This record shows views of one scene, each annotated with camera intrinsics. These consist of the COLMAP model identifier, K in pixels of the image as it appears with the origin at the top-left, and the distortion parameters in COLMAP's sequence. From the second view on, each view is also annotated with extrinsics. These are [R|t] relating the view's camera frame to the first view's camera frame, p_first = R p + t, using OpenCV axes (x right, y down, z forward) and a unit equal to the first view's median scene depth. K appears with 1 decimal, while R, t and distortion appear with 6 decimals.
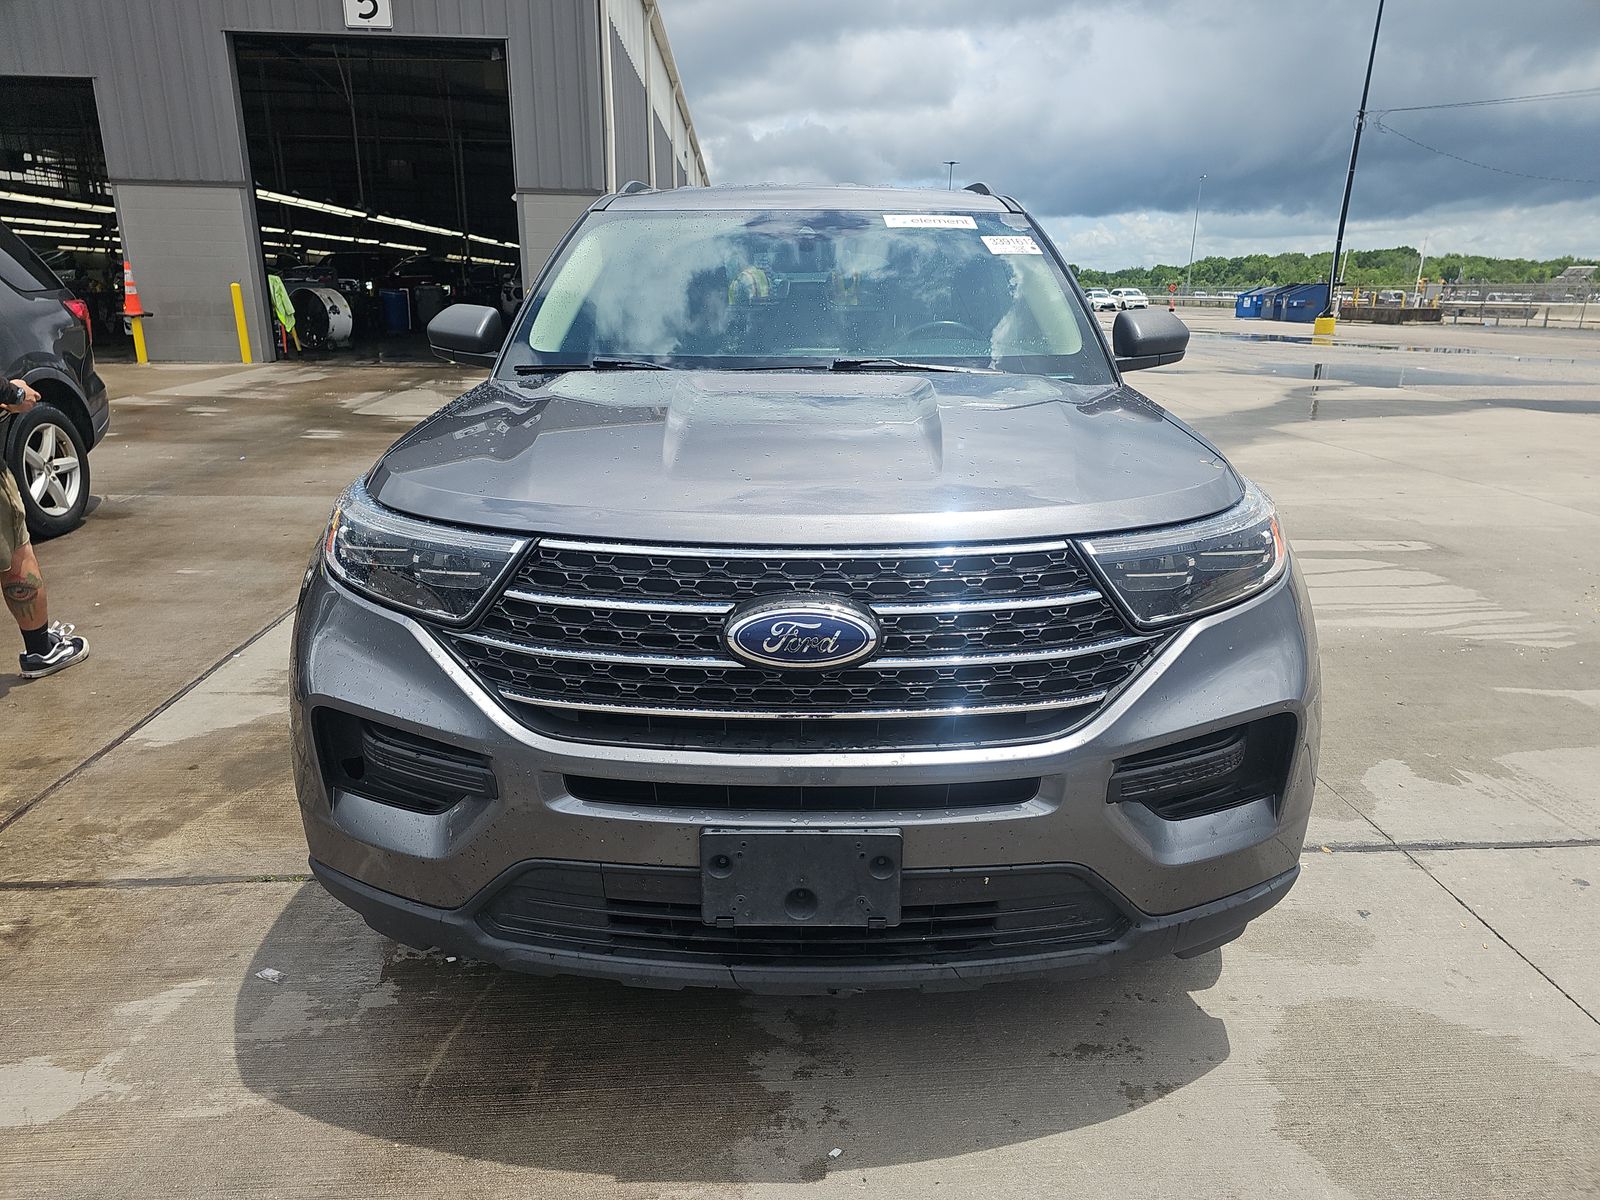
lens RADIAL K [[1089.6, 0, 793.1], [0, 1089.6, 603.2], [0, 0, 1]] dist [0.031627, -0.015083]
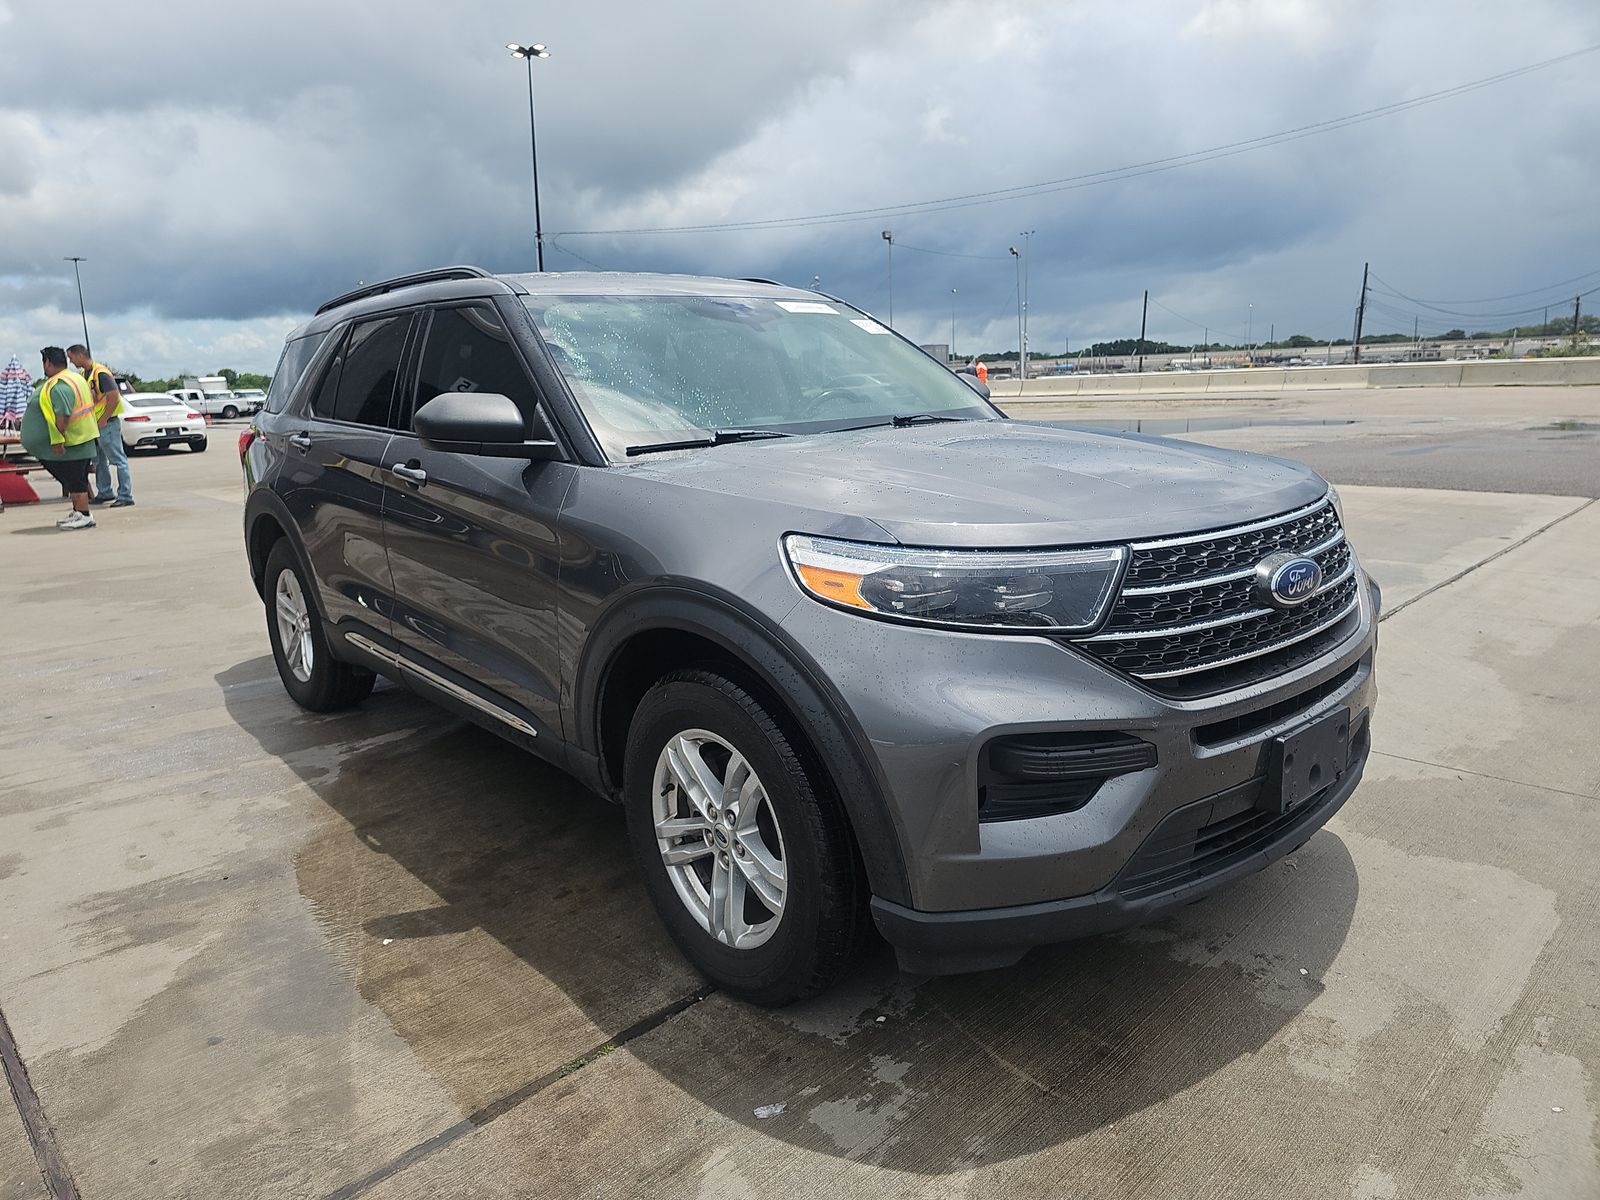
lens RADIAL K [[1089.6, 0, 799.3], [0, 1089.6, 586.9], [0, 0, 1]] dist [0.031627, -0.015083]
pose [[0.742595, -0.160939, 0.650116, -1.092353], [0.225892, 0.974006, -0.016906, -0.063891], [-0.630496, 0.159410, 0.759647, 0.269068]]
